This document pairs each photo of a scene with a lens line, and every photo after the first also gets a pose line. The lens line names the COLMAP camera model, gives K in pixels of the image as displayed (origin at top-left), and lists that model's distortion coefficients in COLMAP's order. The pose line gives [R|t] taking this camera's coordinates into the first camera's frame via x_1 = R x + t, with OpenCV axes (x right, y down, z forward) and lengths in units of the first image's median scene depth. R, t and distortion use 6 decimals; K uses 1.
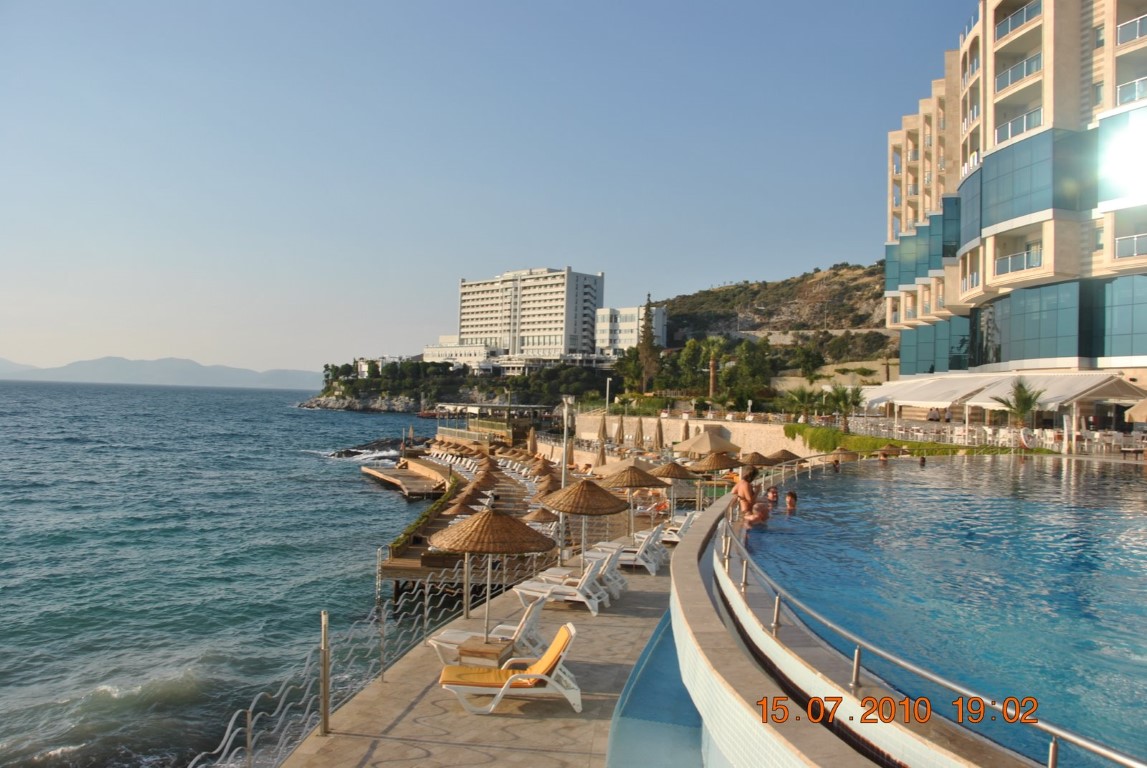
lens RADIAL K [[911.4, 0, 589.8], [0, 911.4, 383.6], [0, 0, 1]] dist [-0.124002, 0.096183]
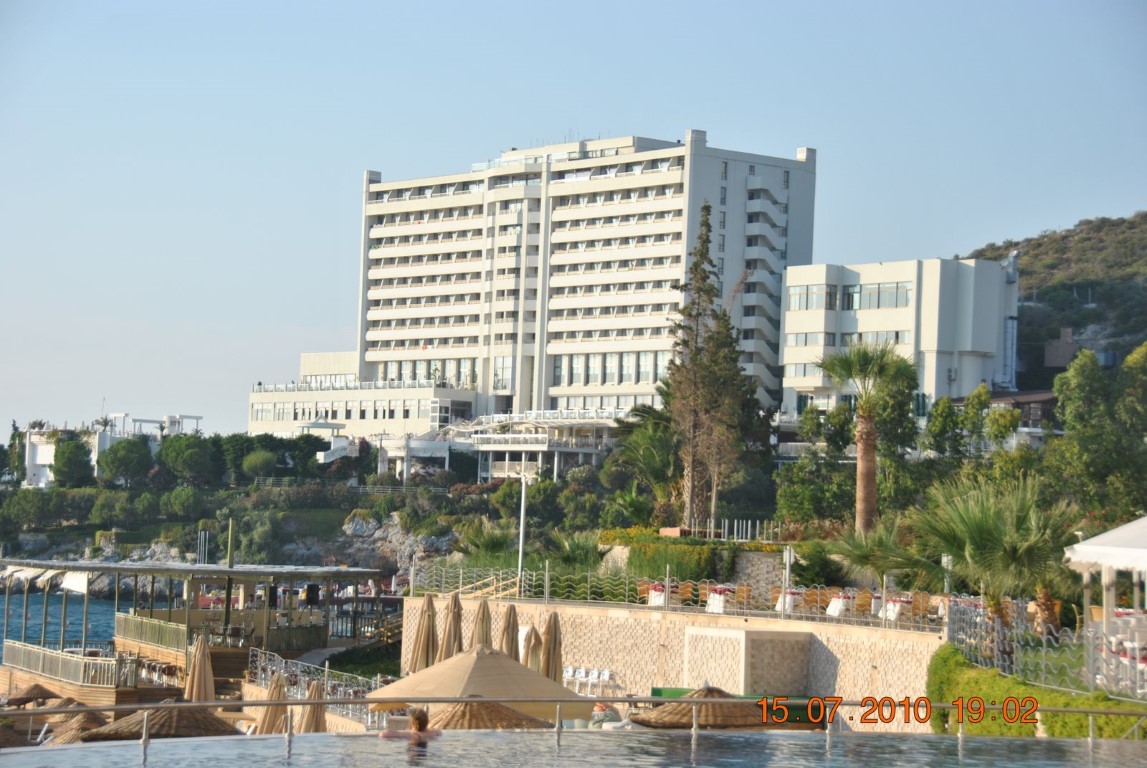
lens RADIAL K [[2893.7, 0, 578.0], [0, 2893.7, 394.2], [0, 0, 1]] dist [0.698599, 0.000000]
pose [[0.994733, 0.002220, -0.102474, 0.037294], [-0.006341, 0.999183, -0.039905, 0.001333], [0.102301, 0.040345, 0.993935, 0.009437]]
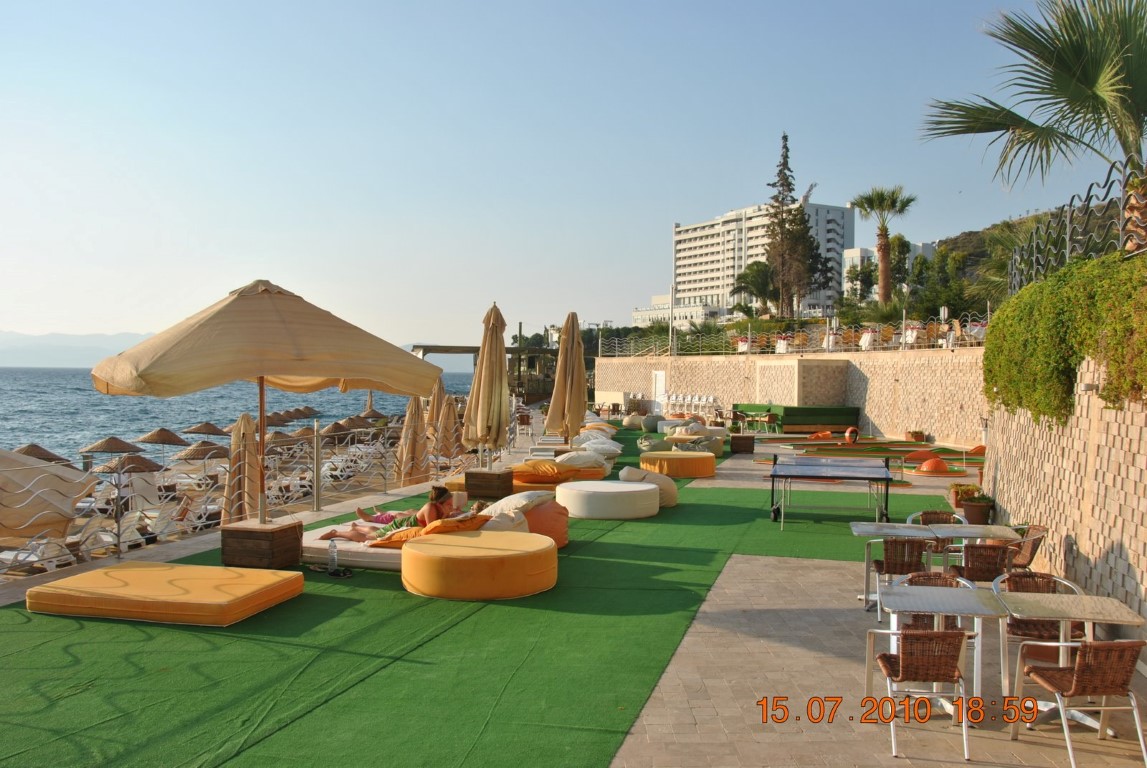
lens RADIAL K [[1029.2, 0, 584.0], [0, 1029.2, 379.4], [0, 0, 1]] dist [-0.117487, 0.164234]
pose [[0.959536, -0.017152, -0.281061, 0.035729], [0.021309, 0.999704, 0.011740, 0.010347], [0.280777, -0.017254, 0.959618, 0.120309]]
